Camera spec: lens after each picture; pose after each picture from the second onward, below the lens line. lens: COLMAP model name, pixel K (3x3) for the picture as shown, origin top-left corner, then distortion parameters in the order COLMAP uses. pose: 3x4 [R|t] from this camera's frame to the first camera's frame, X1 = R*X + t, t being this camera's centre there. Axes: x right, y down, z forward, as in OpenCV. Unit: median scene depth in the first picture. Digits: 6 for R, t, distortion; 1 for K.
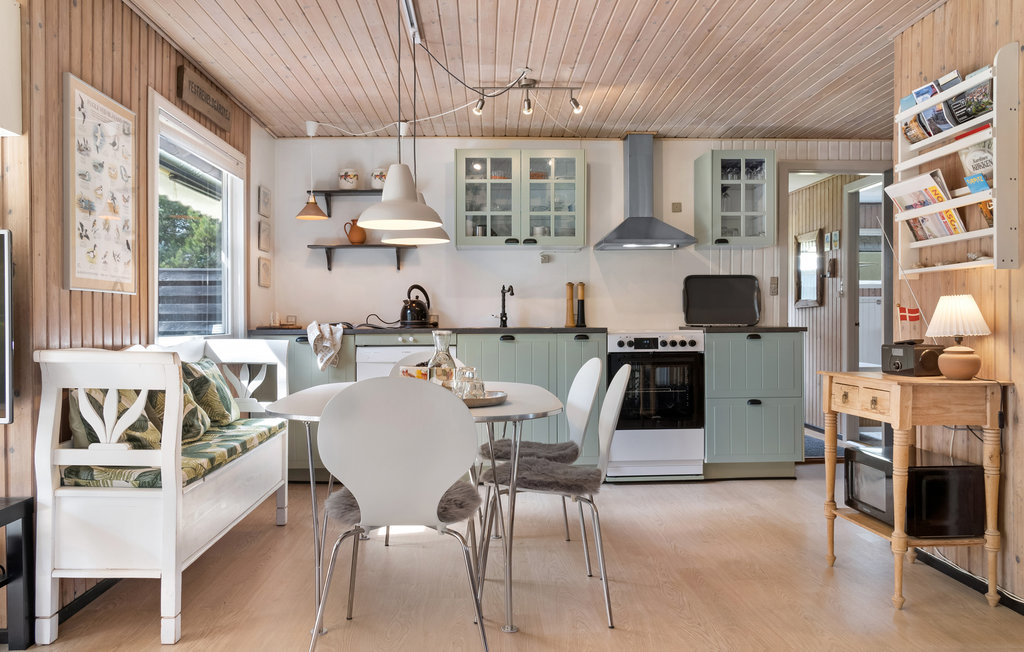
lens RADIAL K [[796.7, 0, 513.0], [0, 796.7, 347.7], [0, 0, 1]] dist [0.006692, 0.006393]
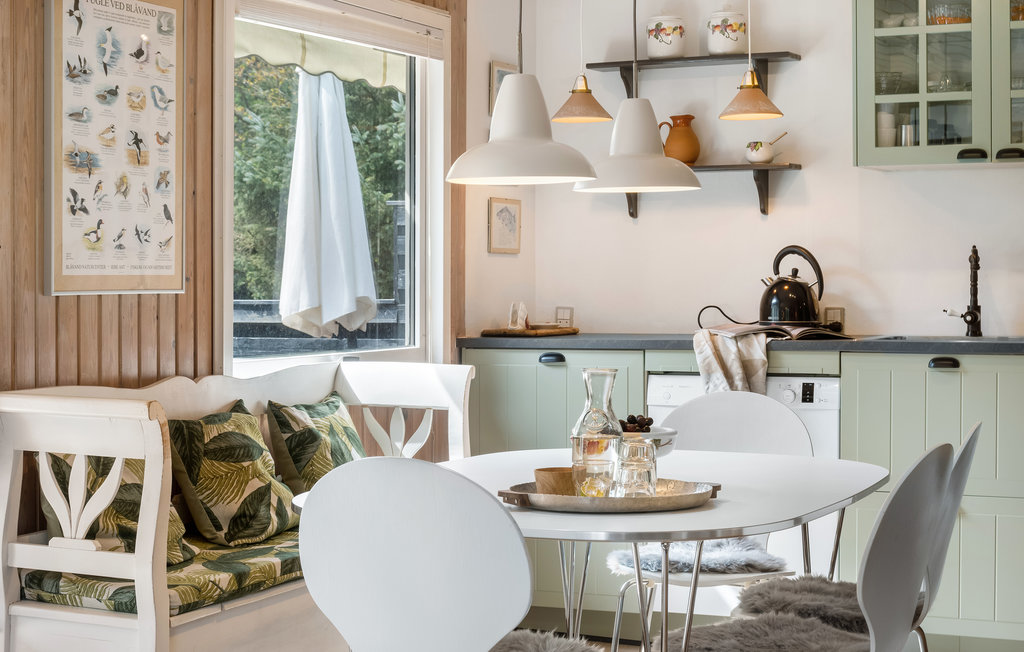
lens RADIAL K [[1865.9, 0, 512.0], [0, 1865.9, 326.0], [0, 0, 1]] dist [-0.008650, -0.101724]
pose [[0.906174, 0.010291, -0.422779, 0.368961], [-0.013552, 0.999897, -0.004707, -0.041182], [0.422687, 0.009995, 0.906221, -0.179309]]
